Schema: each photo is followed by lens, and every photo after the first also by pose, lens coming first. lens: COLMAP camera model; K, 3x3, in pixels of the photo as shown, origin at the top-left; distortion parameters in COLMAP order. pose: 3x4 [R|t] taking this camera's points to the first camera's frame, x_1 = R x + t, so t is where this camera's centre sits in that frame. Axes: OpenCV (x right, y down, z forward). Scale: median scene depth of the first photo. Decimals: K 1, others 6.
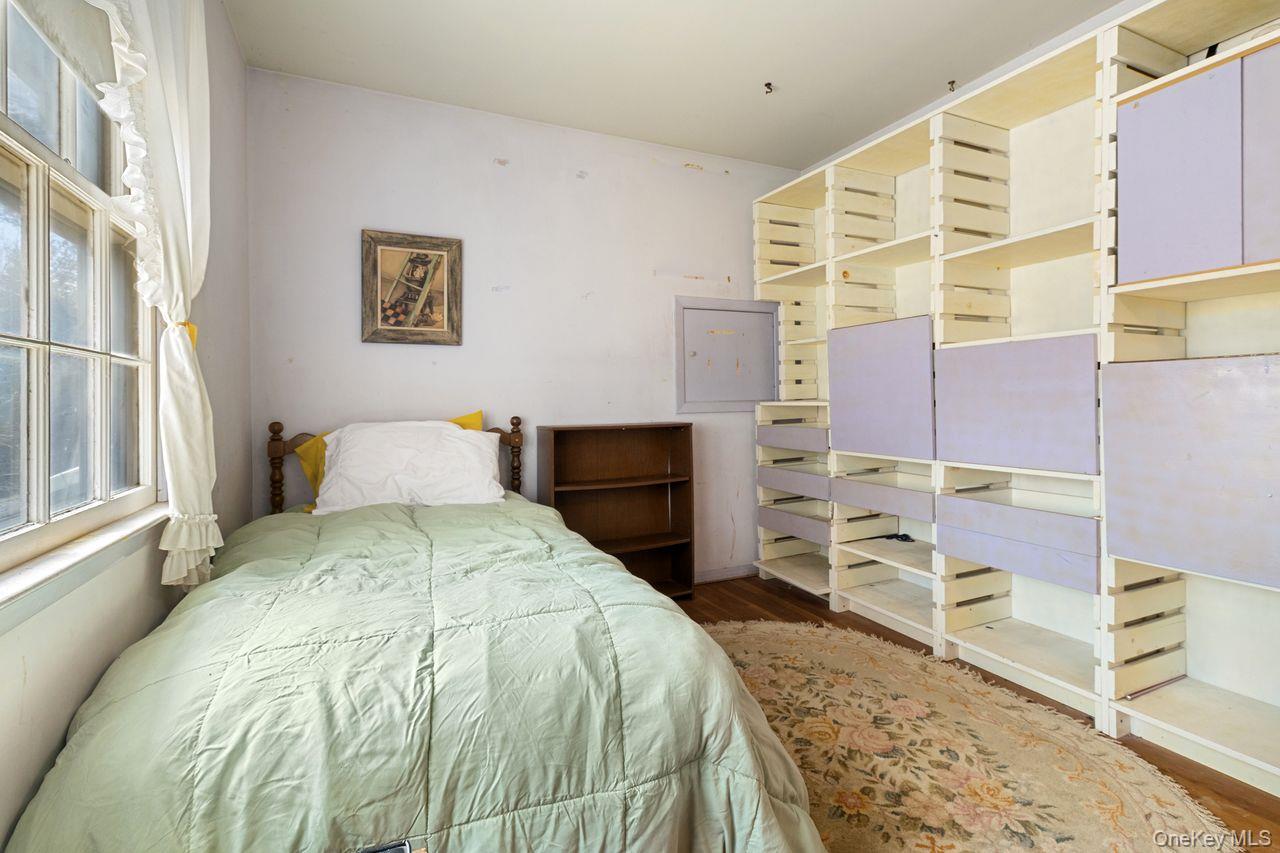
lens RADIAL K [[599.7, 0, 657.9], [0, 599.7, 398.5], [0, 0, 1]] dist [0.003645, 0.000420]
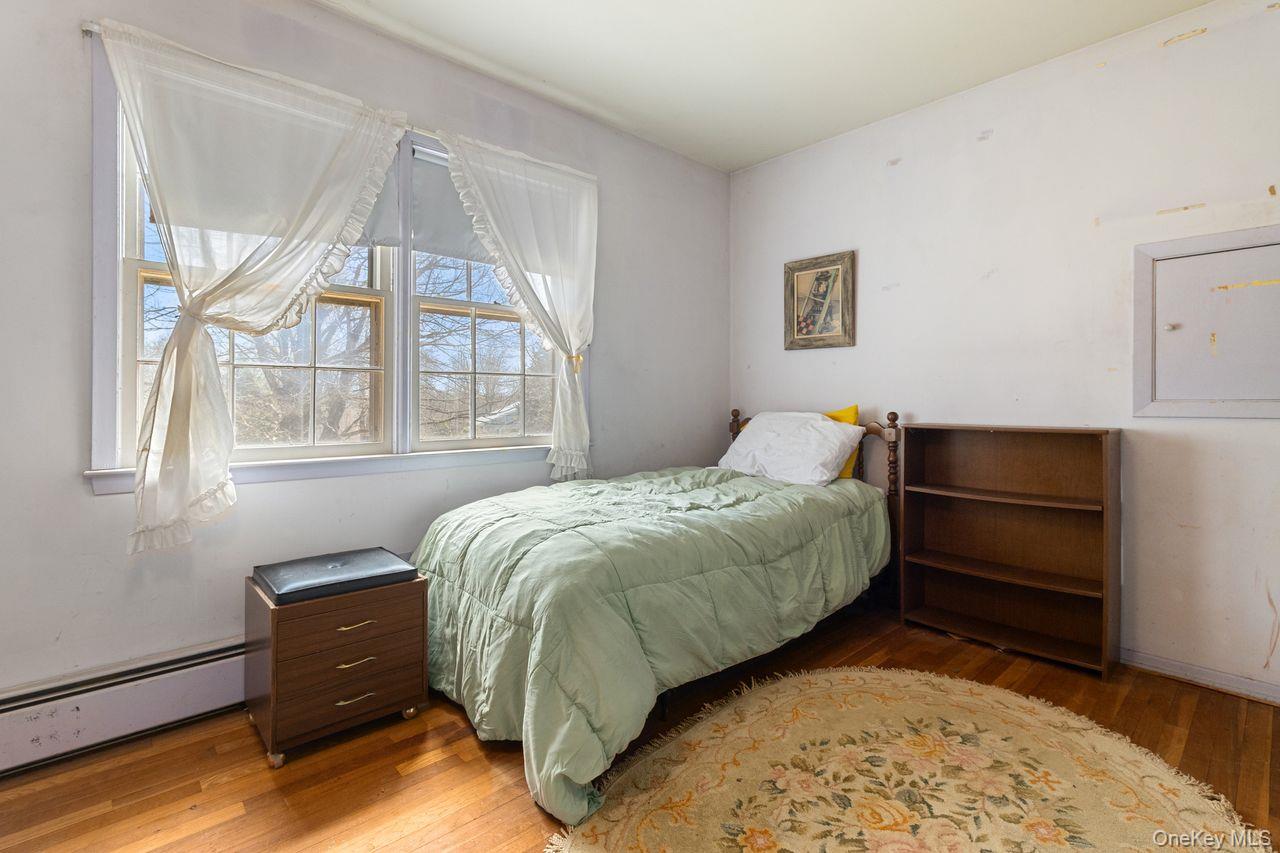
lens RADIAL K [[599.7, 0, 657.9], [0, 599.7, 398.5], [0, 0, 1]] dist [0.003645, 0.000420]
pose [[0.312895, 0.010030, -0.949735, 0.635134], [-0.001664, 0.999948, 0.010012, -0.002252], [0.949786, -0.001552, 0.312896, 0.323937]]
